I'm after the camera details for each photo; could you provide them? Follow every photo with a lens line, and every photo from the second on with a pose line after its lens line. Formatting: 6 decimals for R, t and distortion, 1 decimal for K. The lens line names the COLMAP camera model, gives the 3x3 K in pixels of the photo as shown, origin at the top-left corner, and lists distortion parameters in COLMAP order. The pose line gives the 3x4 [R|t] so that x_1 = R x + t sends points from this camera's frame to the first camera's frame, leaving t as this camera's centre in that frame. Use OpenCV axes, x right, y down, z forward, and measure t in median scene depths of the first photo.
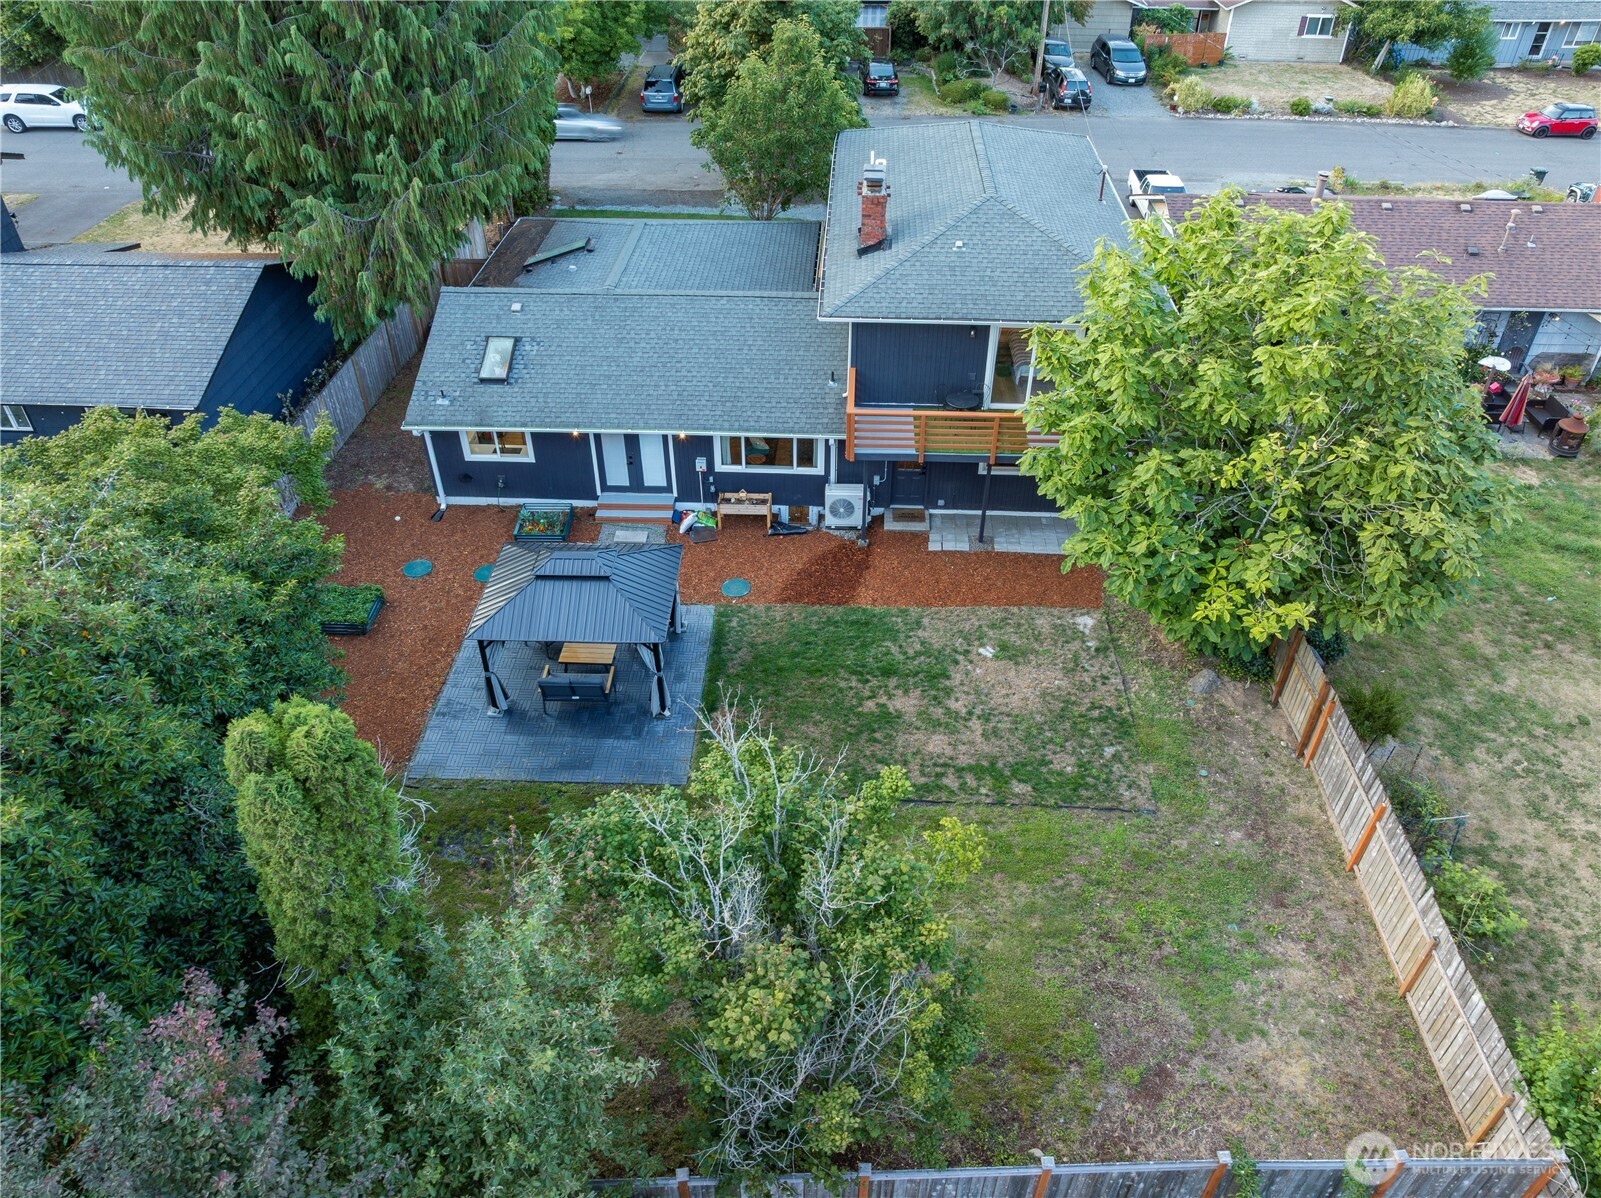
lens RADIAL K [[1123.7, 0, 800.5], [0, 1123.7, 599.0], [0, 0, 1]] dist [-0.011428, 0.000196]
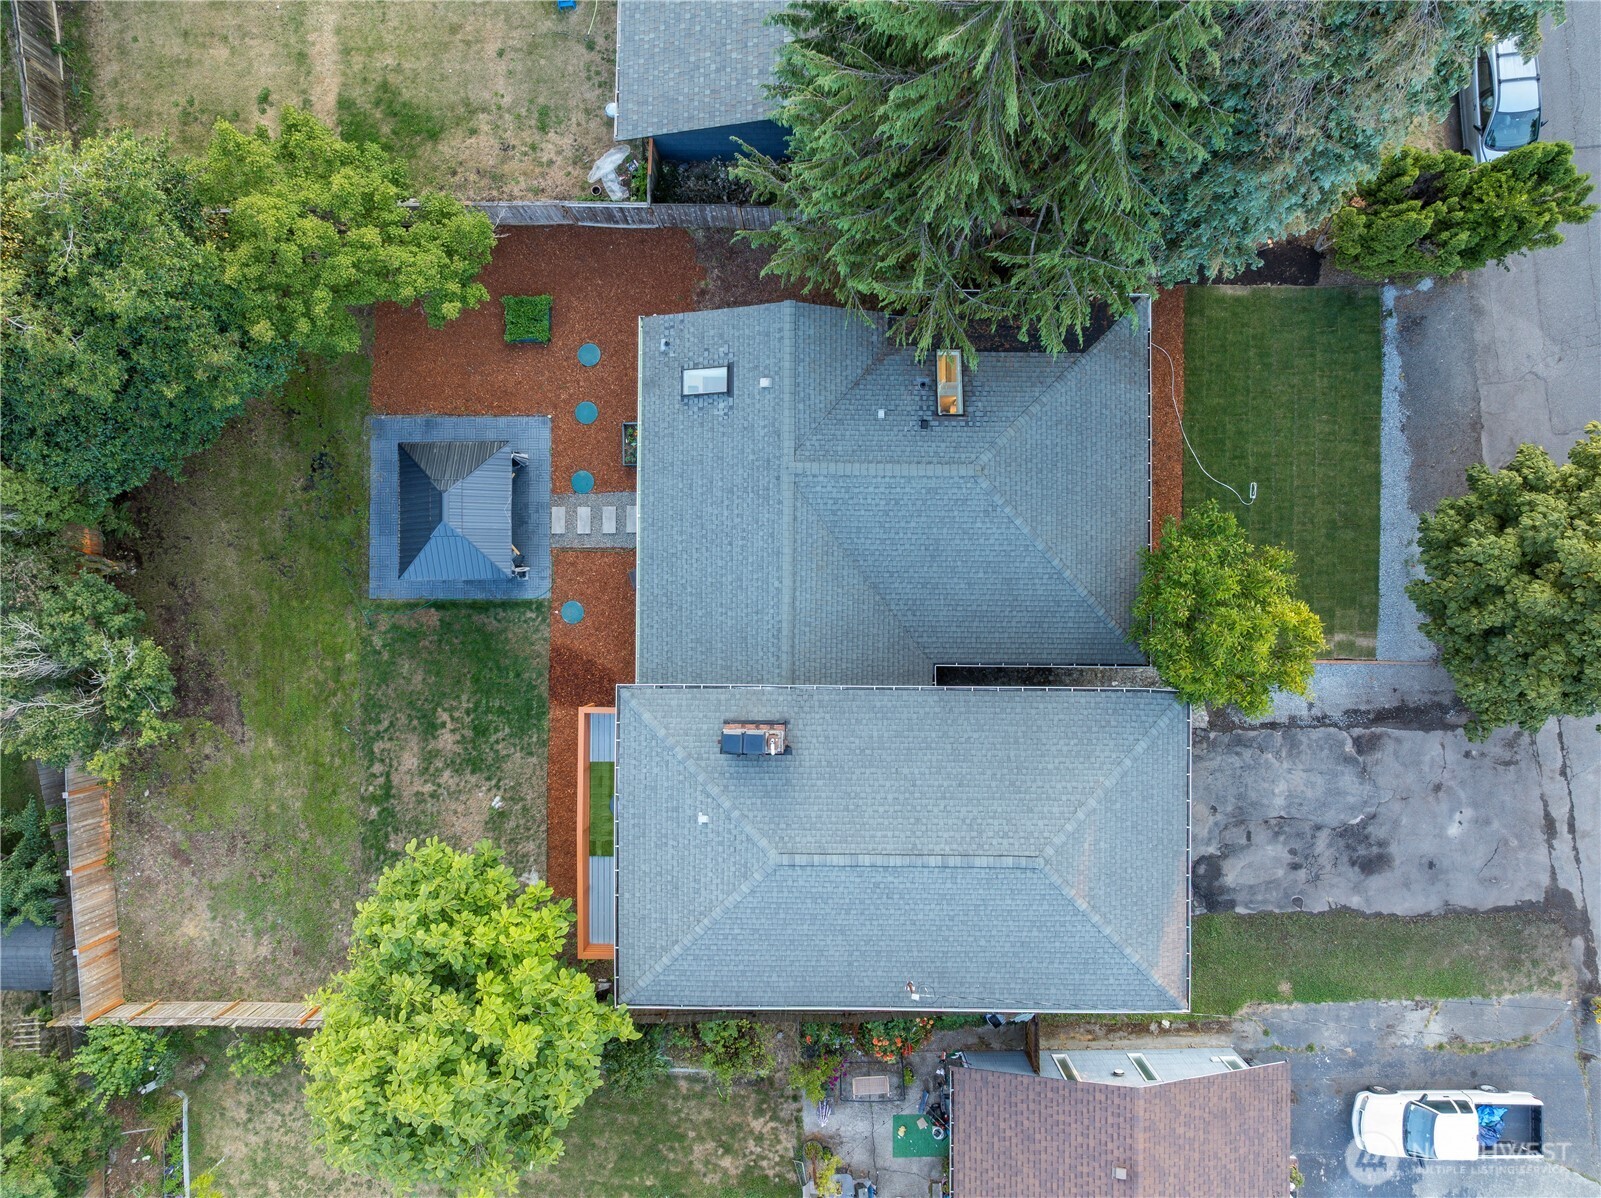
lens RADIAL K [[1123.7, 0, 800.5], [0, 1123.7, 599.0], [0, 0, 1]] dist [-0.011428, 0.000196]
pose [[0.043881, 0.998724, -0.025006, -0.027926], [-0.602657, 0.046425, 0.796648, -1.119645], [0.796793, -0.019887, 0.603925, 0.410277]]
